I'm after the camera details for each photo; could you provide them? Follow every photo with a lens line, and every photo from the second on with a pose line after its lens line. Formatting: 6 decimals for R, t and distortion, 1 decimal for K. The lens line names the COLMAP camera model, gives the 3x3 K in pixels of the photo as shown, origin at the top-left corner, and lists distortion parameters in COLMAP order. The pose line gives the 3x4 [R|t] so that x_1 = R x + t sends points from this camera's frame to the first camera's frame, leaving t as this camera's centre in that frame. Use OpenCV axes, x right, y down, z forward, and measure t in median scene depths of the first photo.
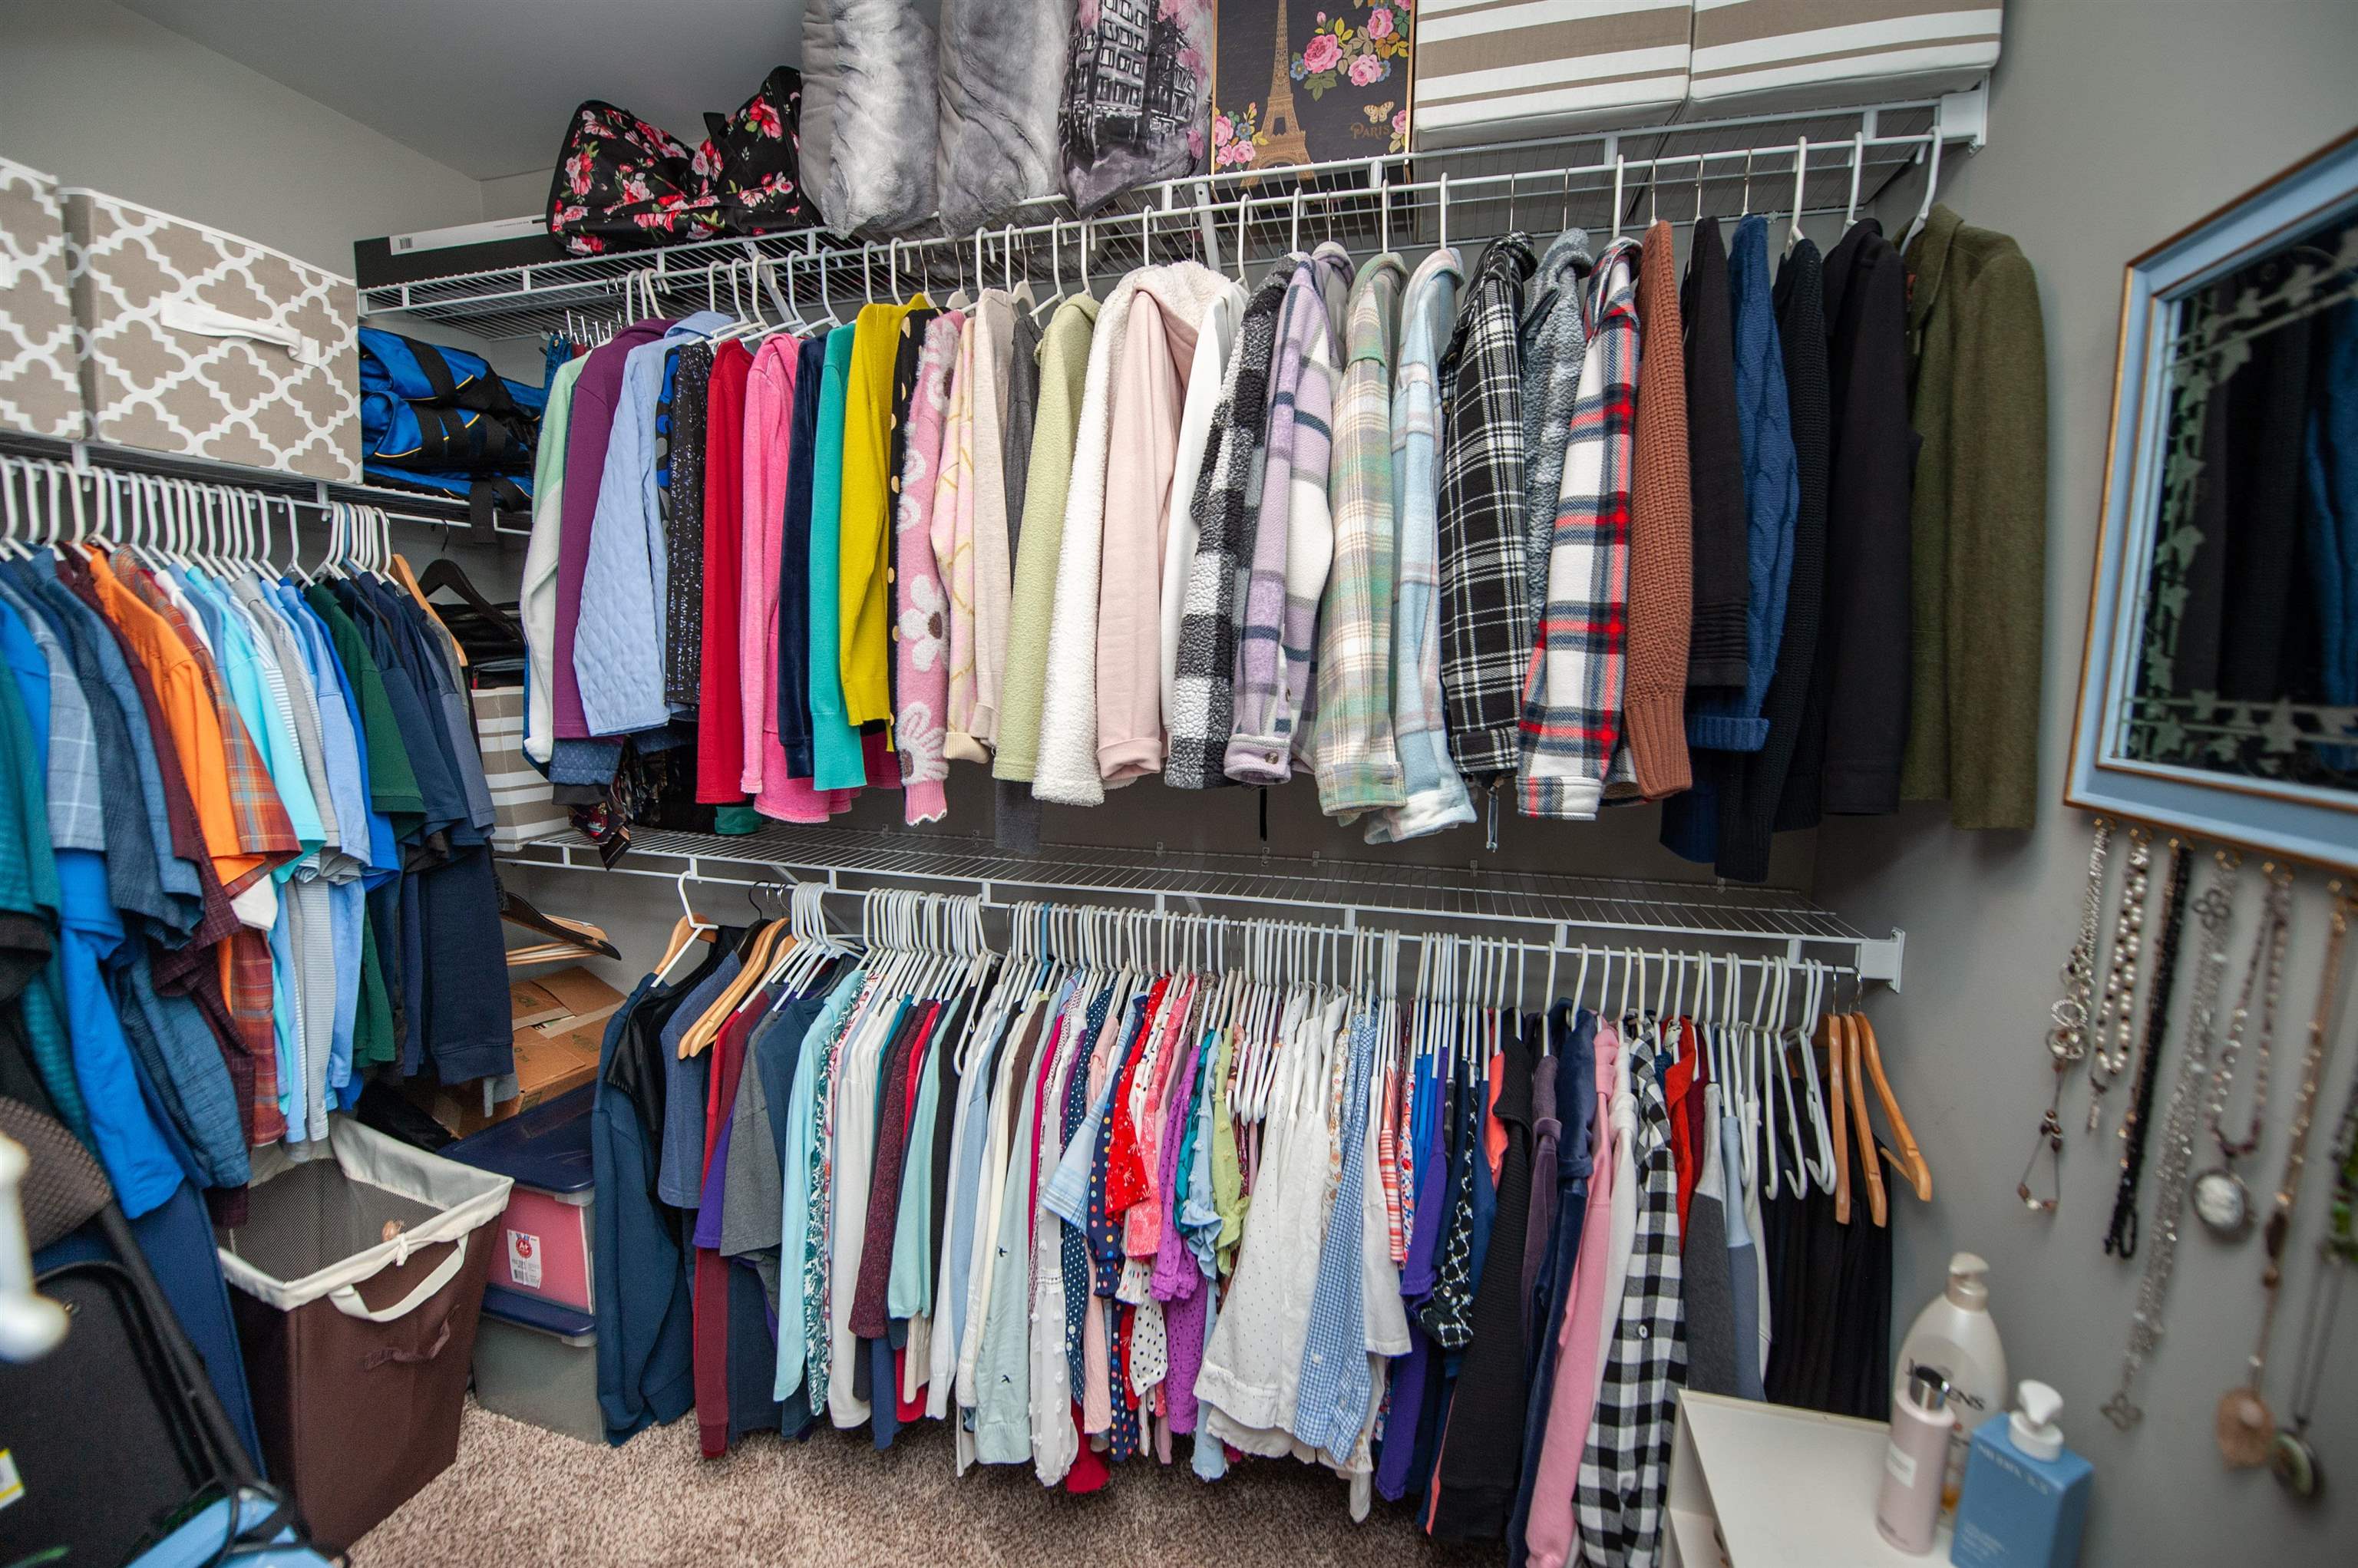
lens RADIAL K [[950.1, 0, 1184.6], [0, 950.1, 794.3], [0, 0, 1]] dist [-0.013871, -0.004126]
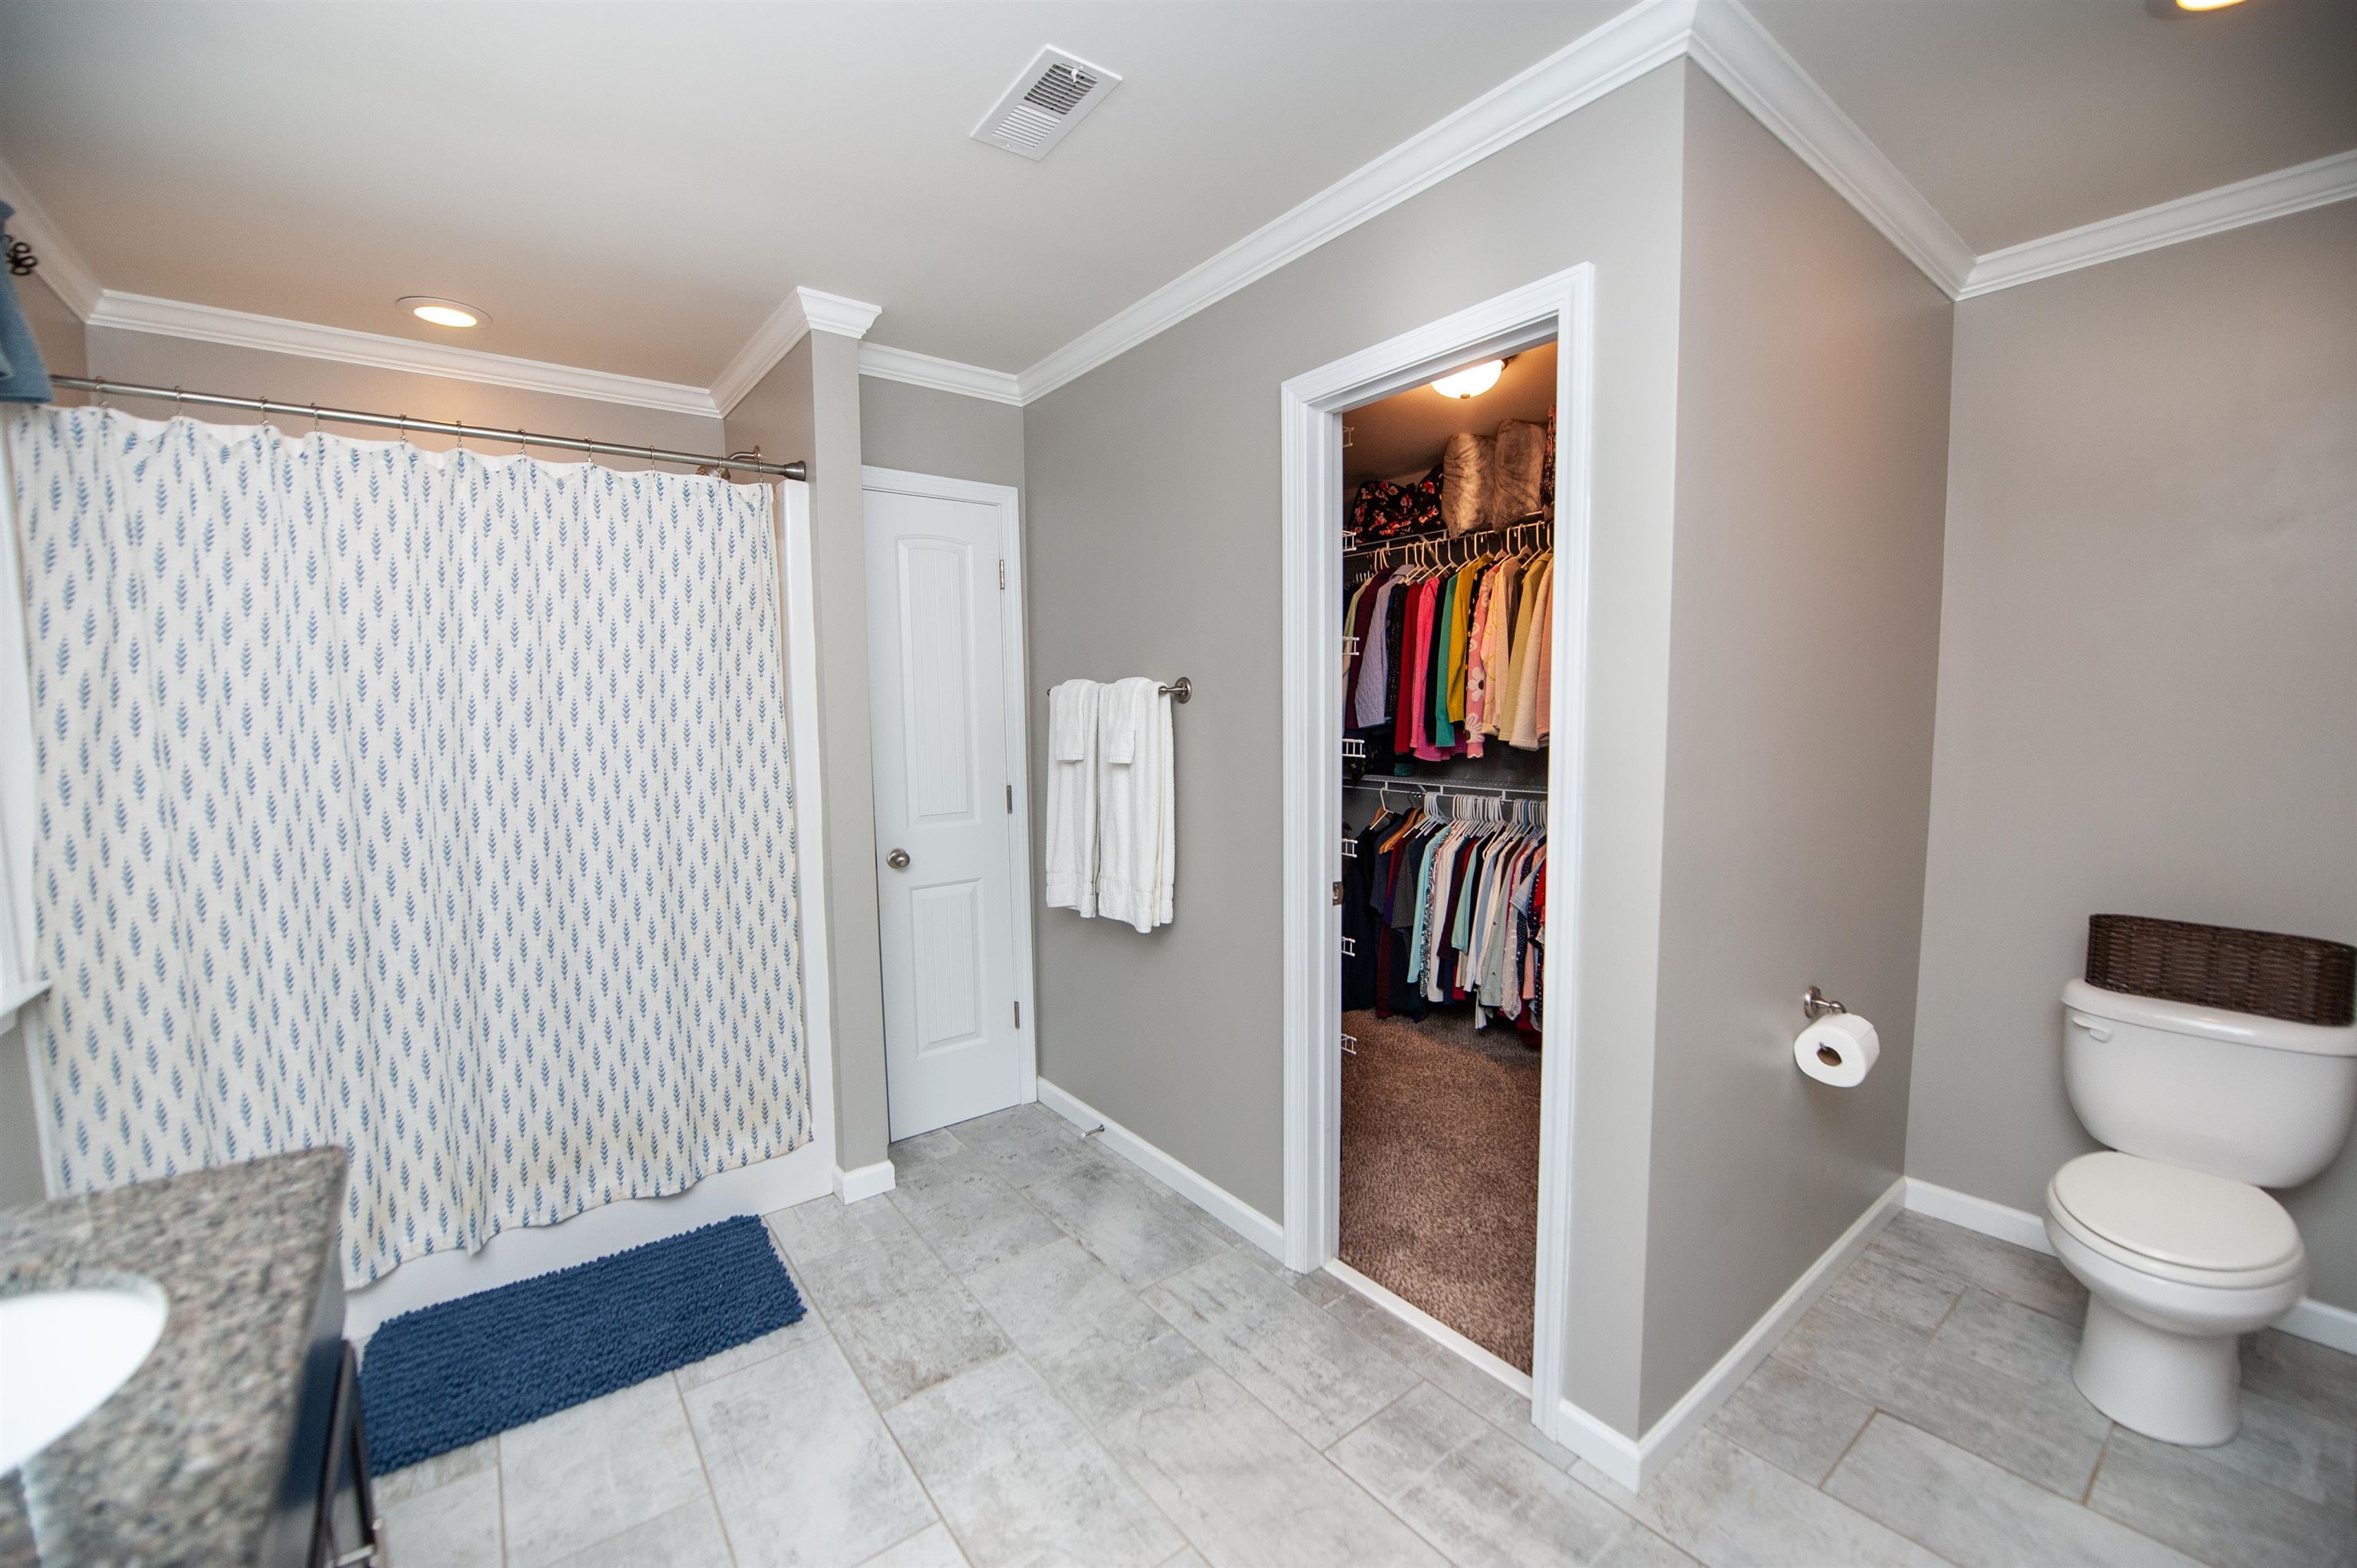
lens RADIAL K [[940.9, 0, 1185.1], [0, 940.9, 793.7], [0, 0, 1]] dist [-0.015169, -0.003371]
pose [[0.800719, 0.034449, -0.598048, 0.613319], [-0.058553, 0.998065, -0.020905, 0.216709], [0.596171, 0.051757, 0.801187, -1.489158]]
